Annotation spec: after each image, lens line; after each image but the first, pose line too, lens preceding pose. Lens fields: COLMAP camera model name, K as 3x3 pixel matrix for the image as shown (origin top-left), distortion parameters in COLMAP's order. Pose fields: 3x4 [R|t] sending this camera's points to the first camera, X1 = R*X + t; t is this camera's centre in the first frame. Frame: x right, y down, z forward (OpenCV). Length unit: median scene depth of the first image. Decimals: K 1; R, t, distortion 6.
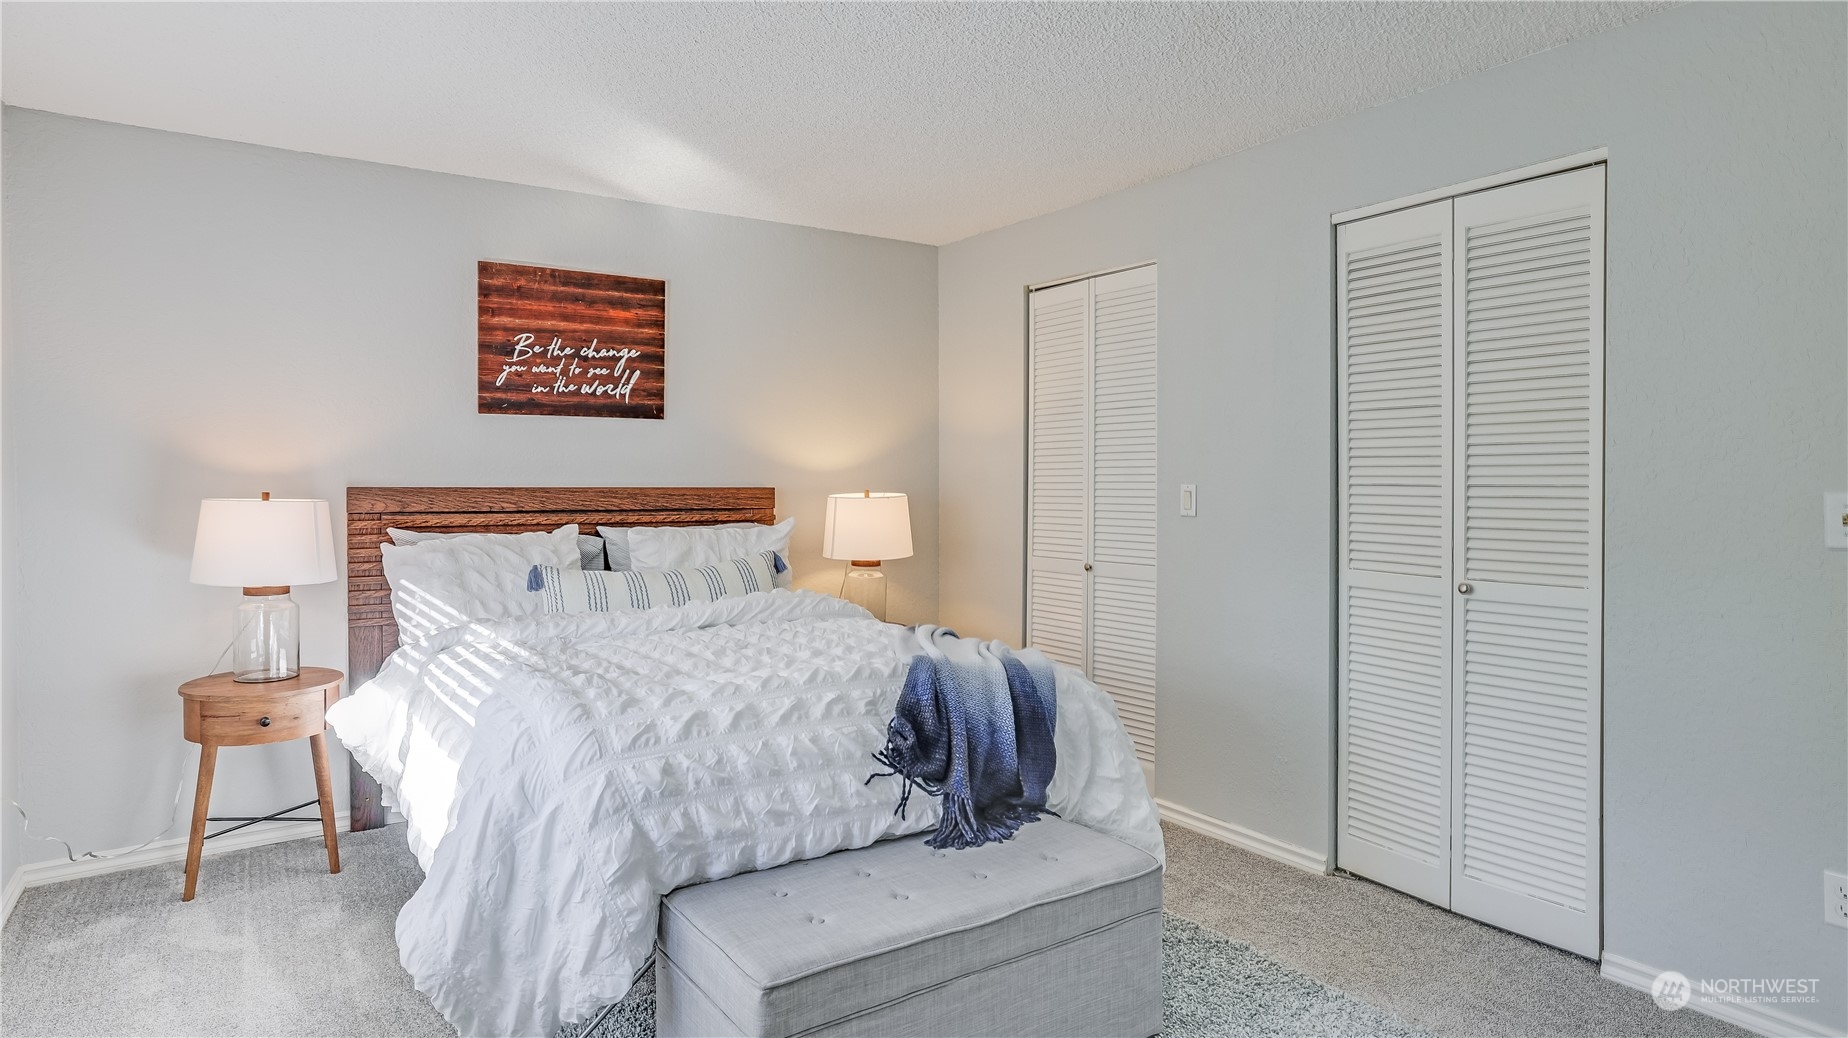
lens RADIAL K [[1052.5, 0, 919.4], [0, 1052.5, 519.0], [0, 0, 1]] dist [-0.002508, -0.000227]
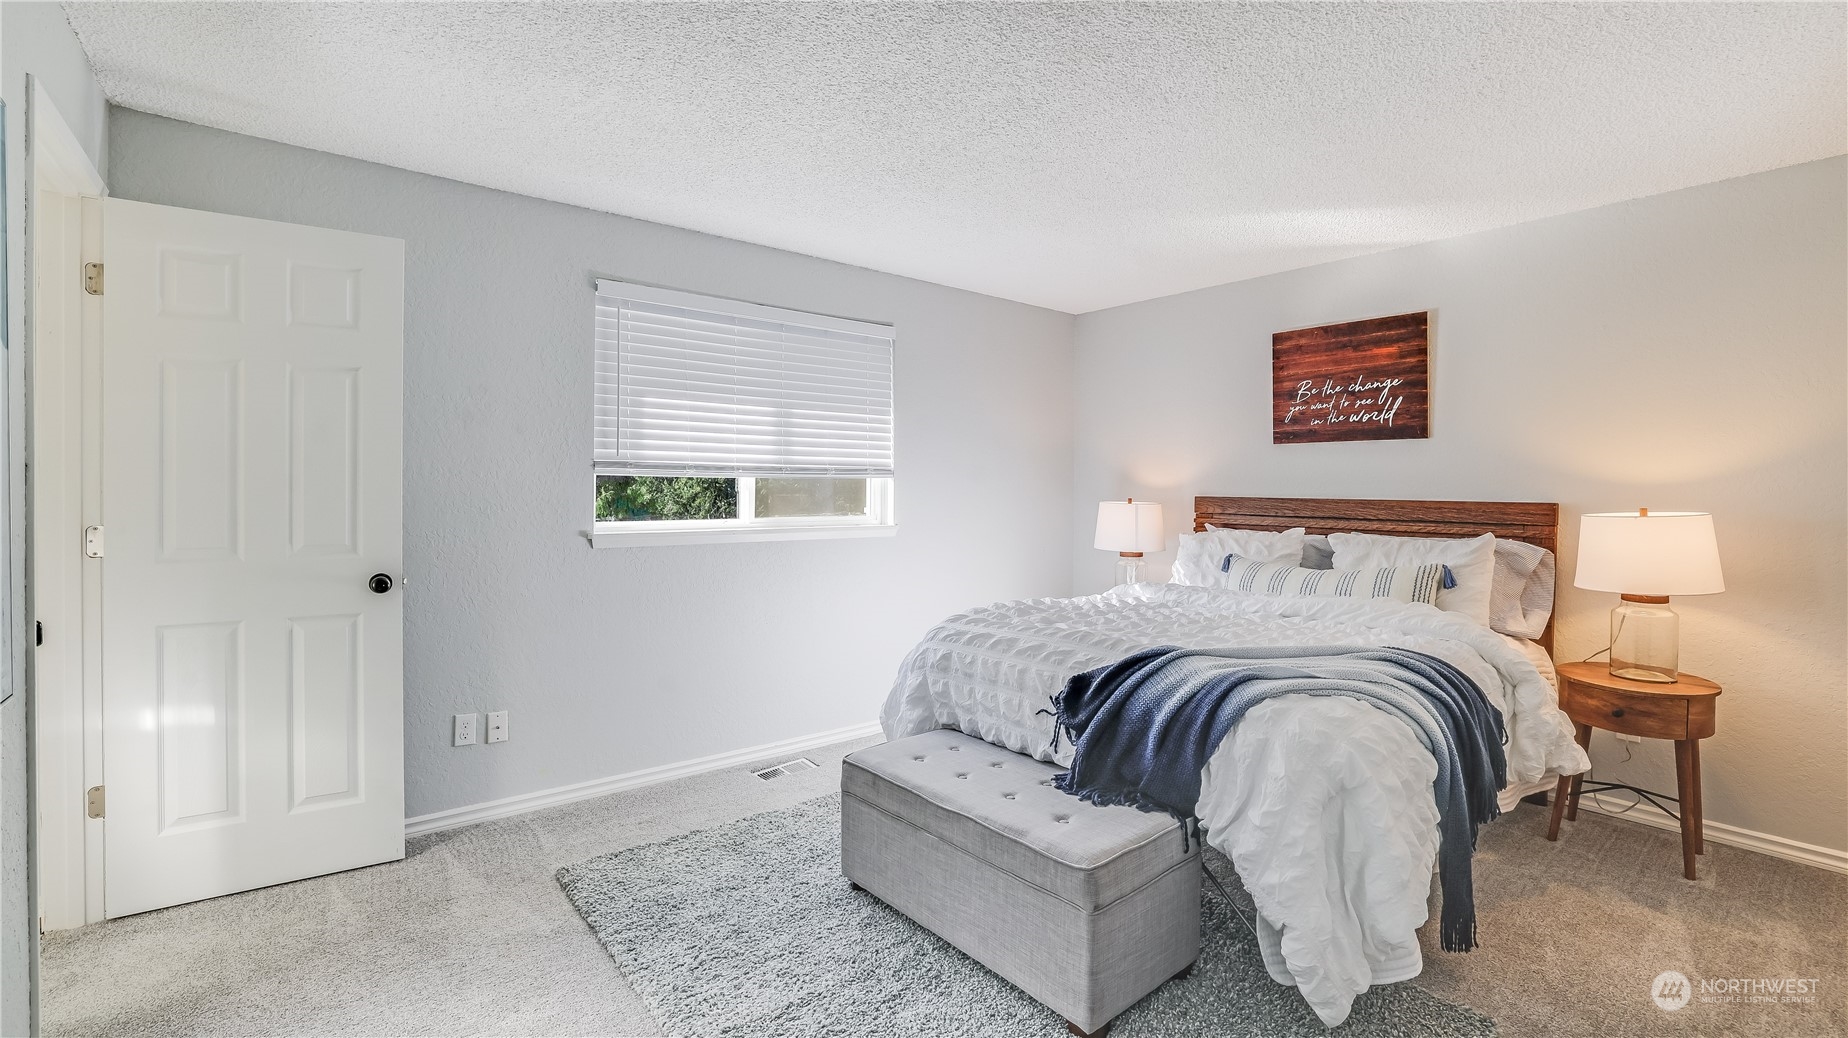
lens RADIAL K [[806.3, 0, 922.5], [0, 806.3, 499.8], [0, 0, 1]] dist [-0.033679, -0.000142]
pose [[0.089630, 0.014707, -0.995867, 0.560279], [-0.049091, 0.998741, 0.010332, -0.014844], [0.994765, 0.047962, 0.090239, 0.434667]]
